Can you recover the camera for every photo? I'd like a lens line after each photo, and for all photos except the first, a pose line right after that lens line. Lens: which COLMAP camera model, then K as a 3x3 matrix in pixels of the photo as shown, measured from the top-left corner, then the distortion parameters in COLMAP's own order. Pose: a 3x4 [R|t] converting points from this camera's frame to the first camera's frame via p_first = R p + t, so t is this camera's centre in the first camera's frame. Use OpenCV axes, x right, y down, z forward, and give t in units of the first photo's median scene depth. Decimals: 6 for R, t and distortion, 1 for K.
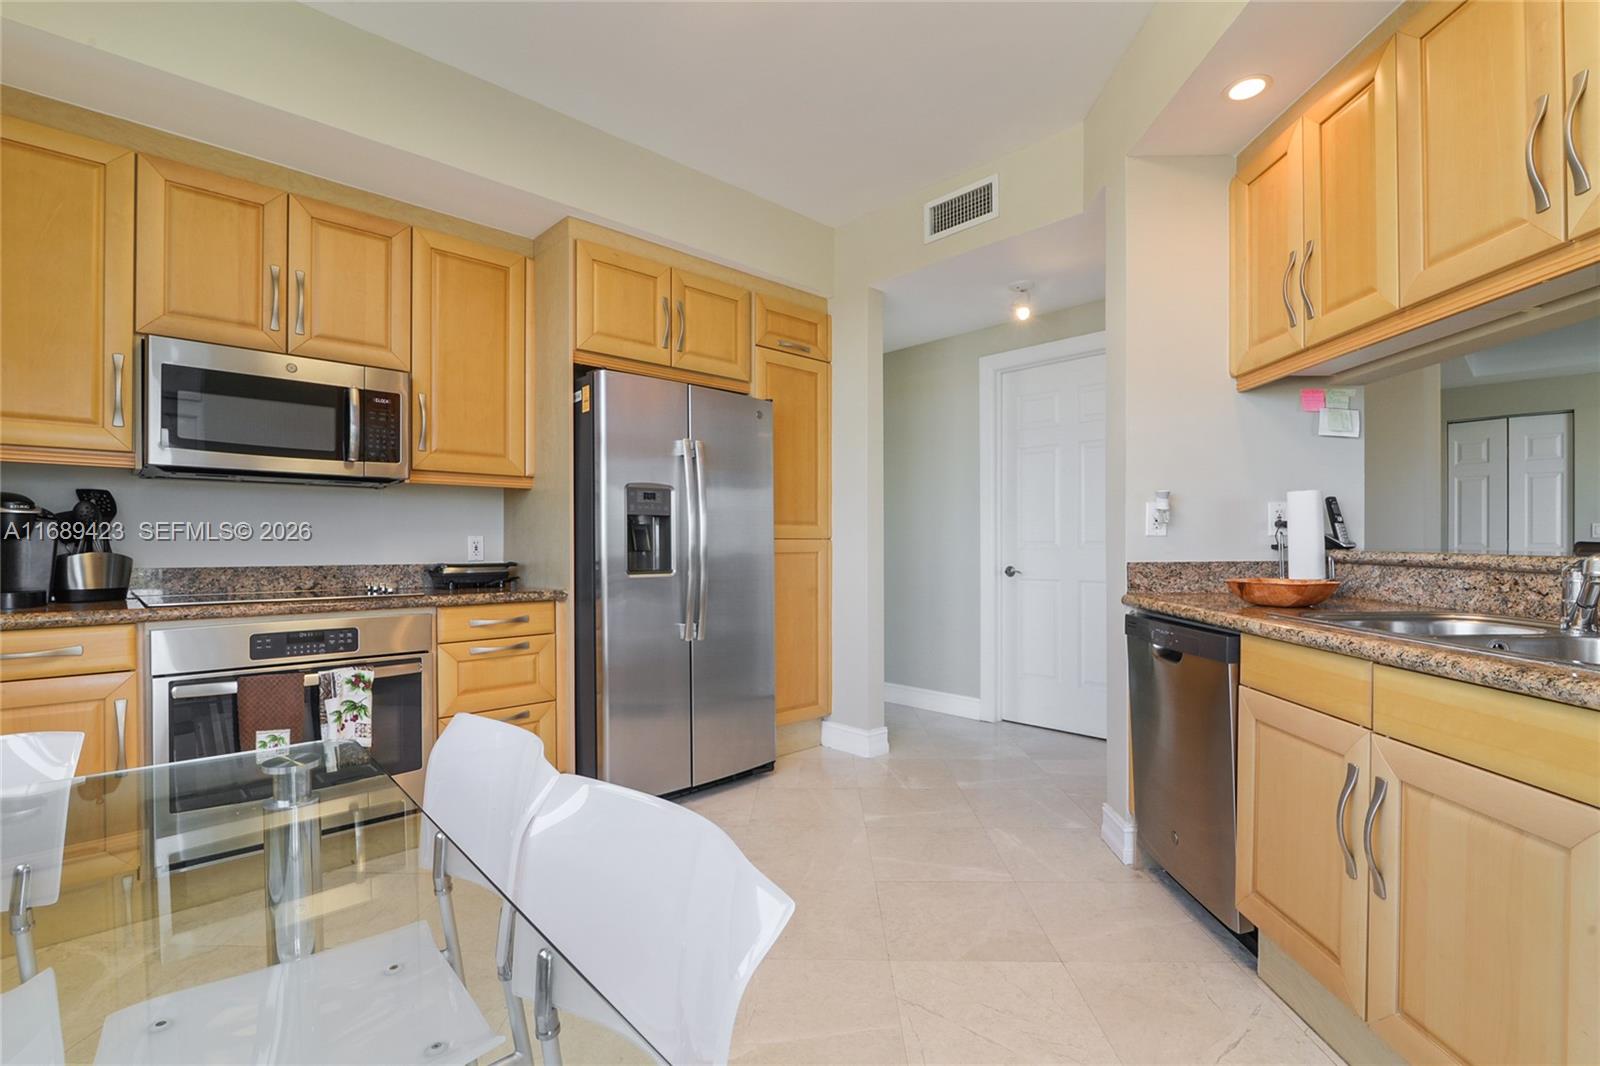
lens RADIAL K [[720.9, 0, 800.0], [0, 720.9, 533.0], [0, 0, 1]] dist [0.000298, 0.000076]
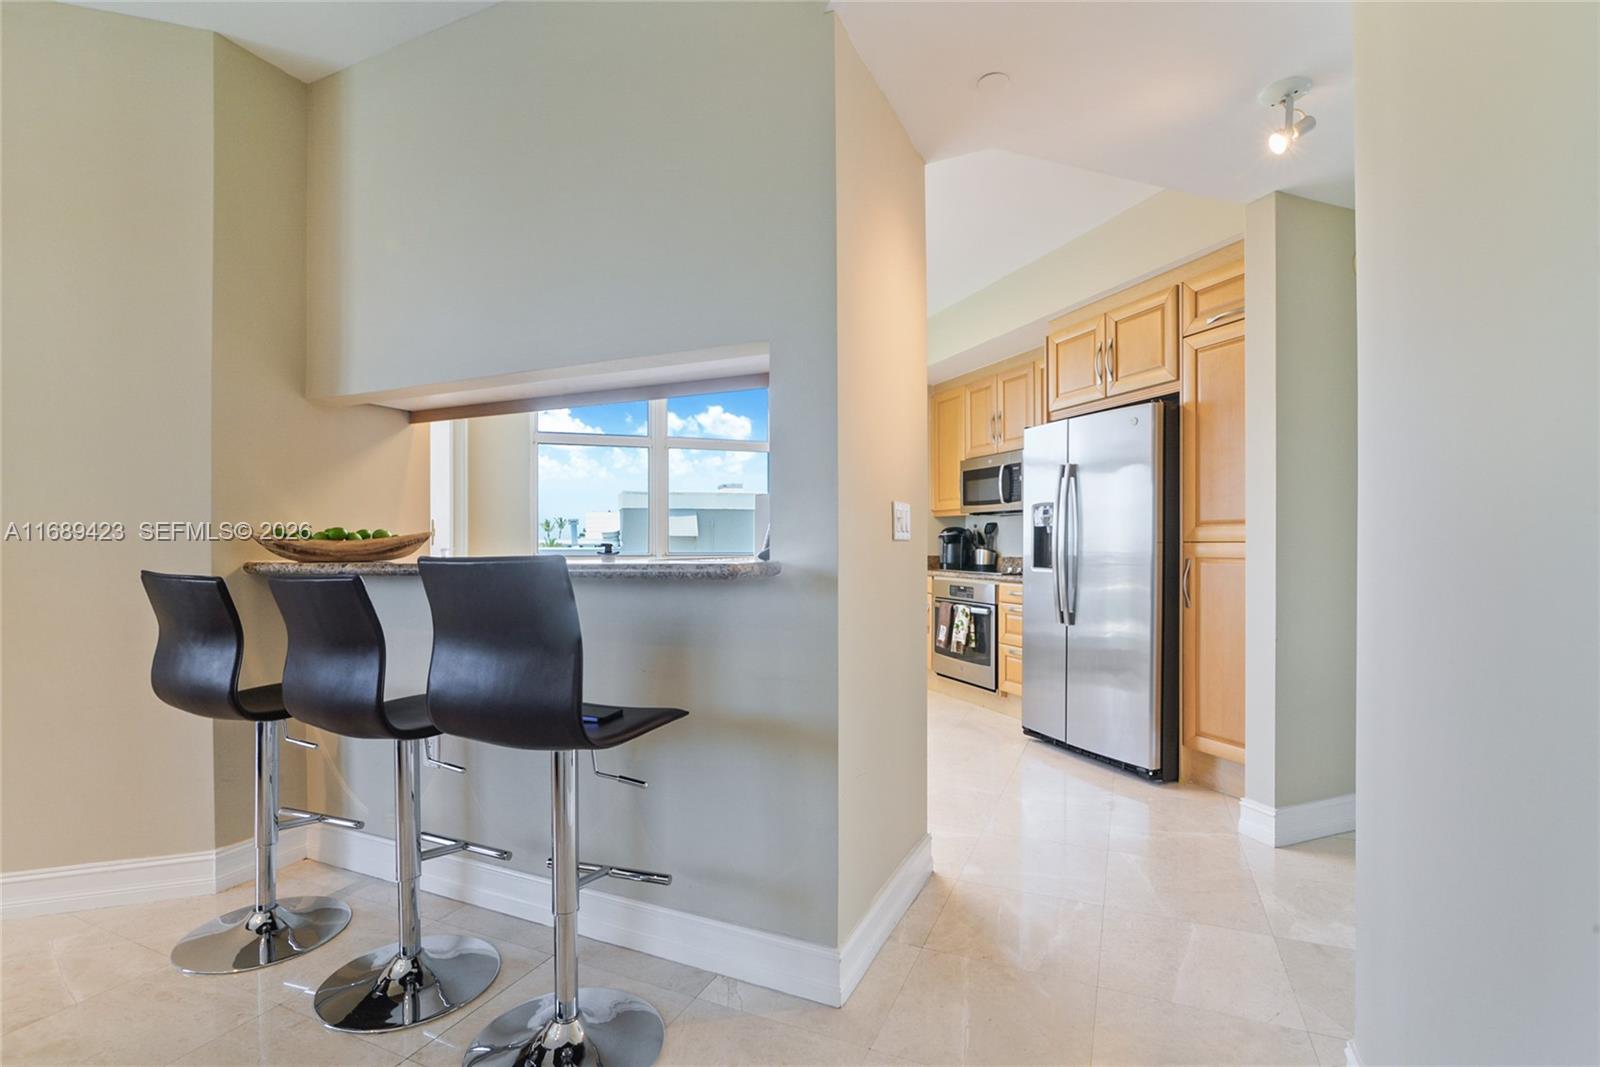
lens RADIAL K [[759.1, 0, 800.0], [0, 759.1, 533.5], [0, 0, 1]] dist [-0.000073, -0.000013]
pose [[-0.364841, -0.015644, -0.930939, 1.531915], [0.007869, 0.999771, -0.019884, 0.017603], [0.931037, -0.014580, -0.364634, 1.297086]]
